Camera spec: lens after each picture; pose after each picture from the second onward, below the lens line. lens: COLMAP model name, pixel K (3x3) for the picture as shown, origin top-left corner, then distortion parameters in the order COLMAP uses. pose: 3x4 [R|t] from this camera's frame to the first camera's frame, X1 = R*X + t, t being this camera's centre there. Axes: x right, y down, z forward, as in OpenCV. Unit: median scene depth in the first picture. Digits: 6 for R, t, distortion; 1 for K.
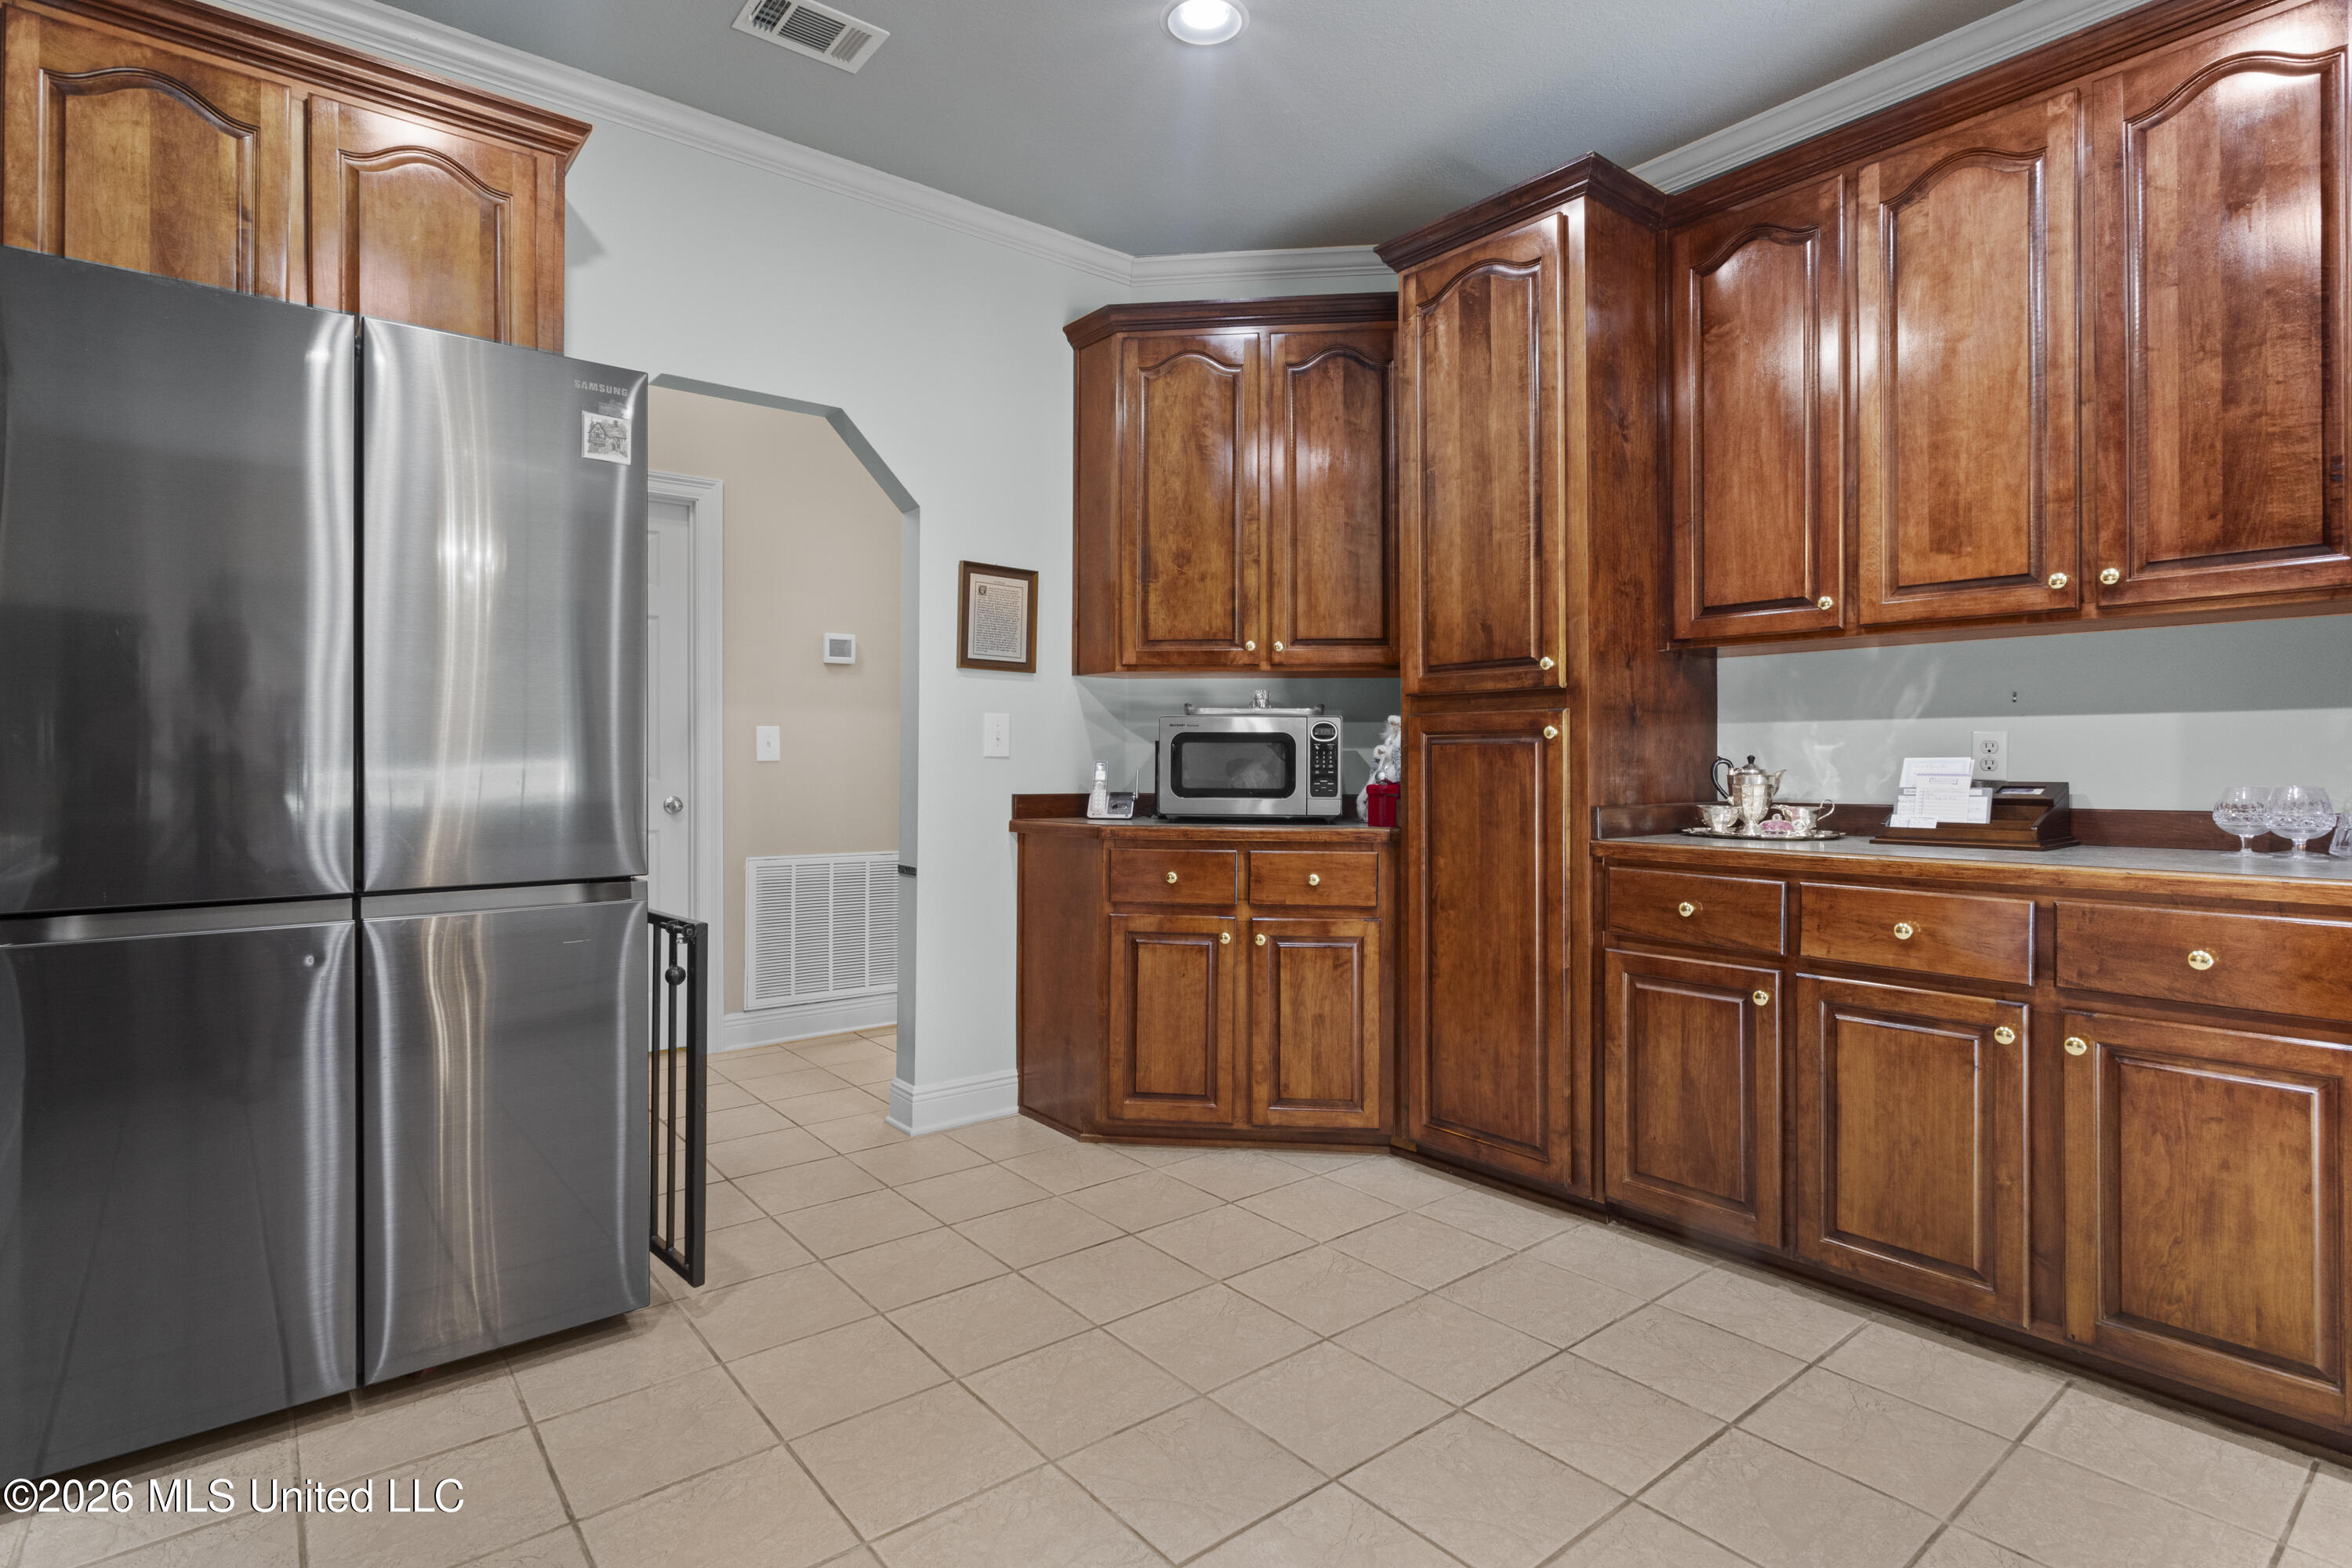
lens RADIAL K [[1163.5, 0, 1183.5], [0, 1163.5, 759.8], [0, 0, 1]] dist [-0.009544, 0.005514]
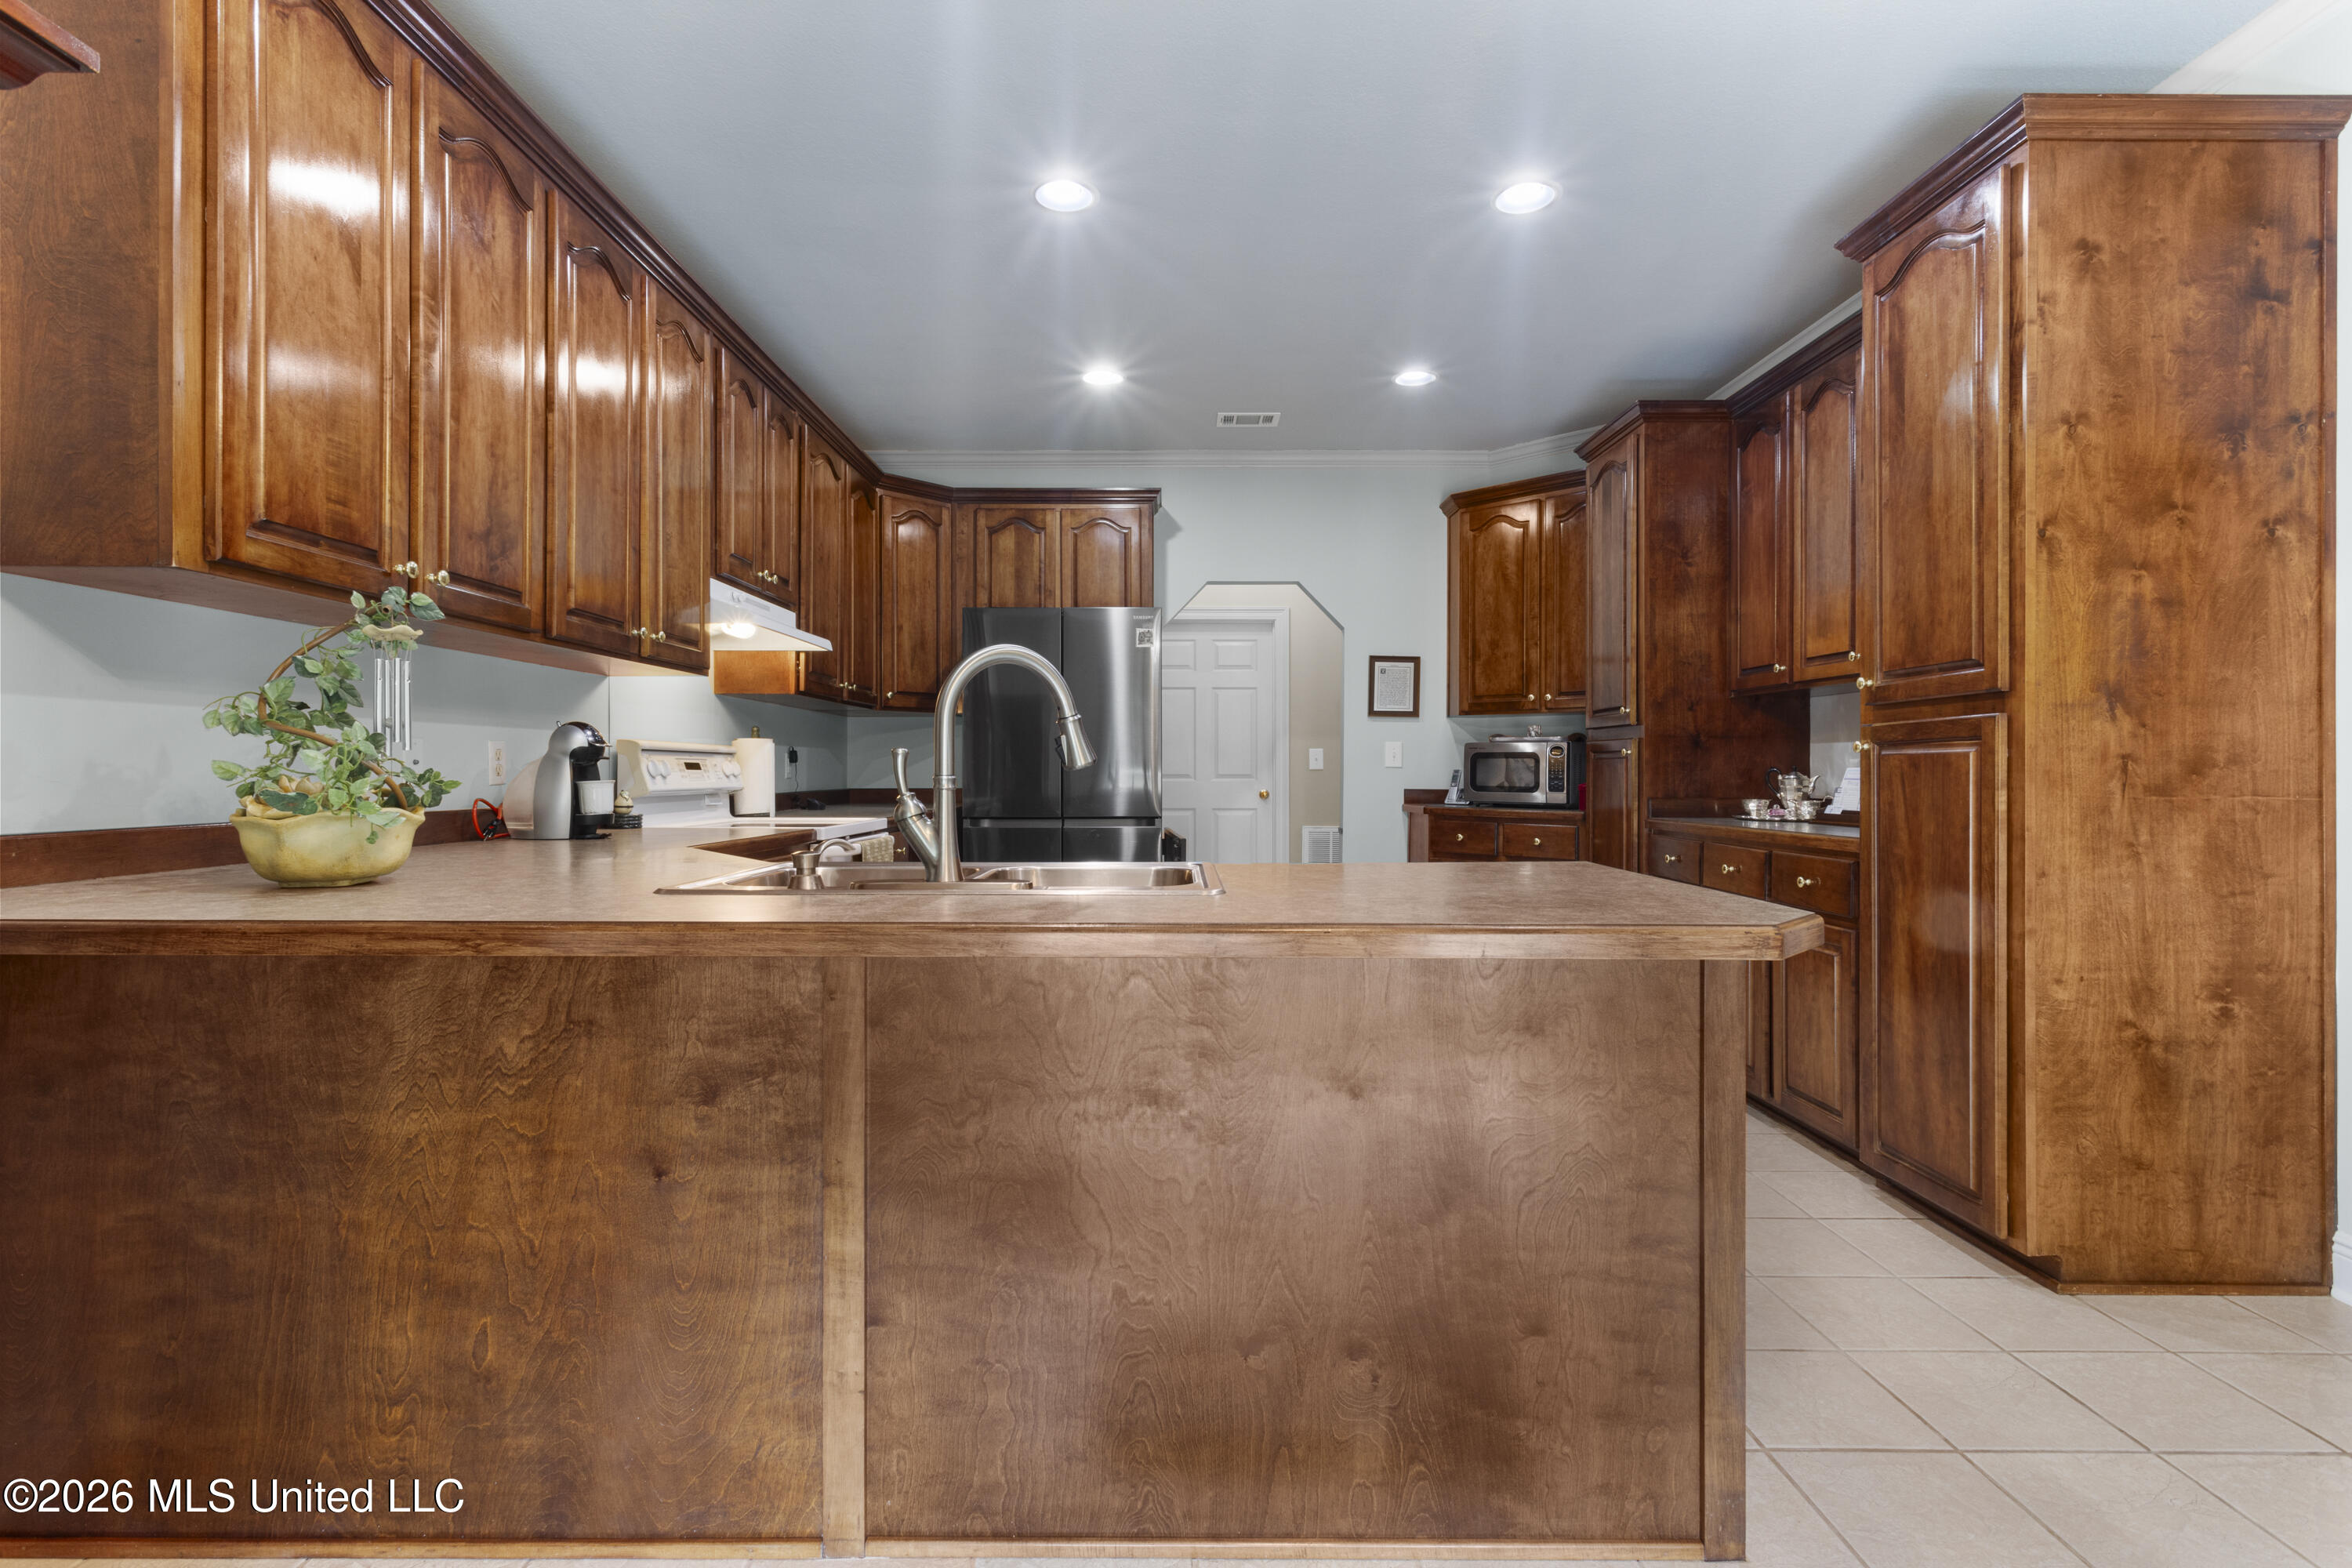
lens RADIAL K [[1134.9, 0, 1205.1], [0, 1134.9, 772.0], [0, 0, 1]] dist [0.002252, 0.000361]
pose [[0.791406, 0.002362, -0.611287, 0.784680], [-0.000519, 0.999995, 0.003192, -0.000833], [0.611291, -0.002209, 0.791403, -0.602856]]
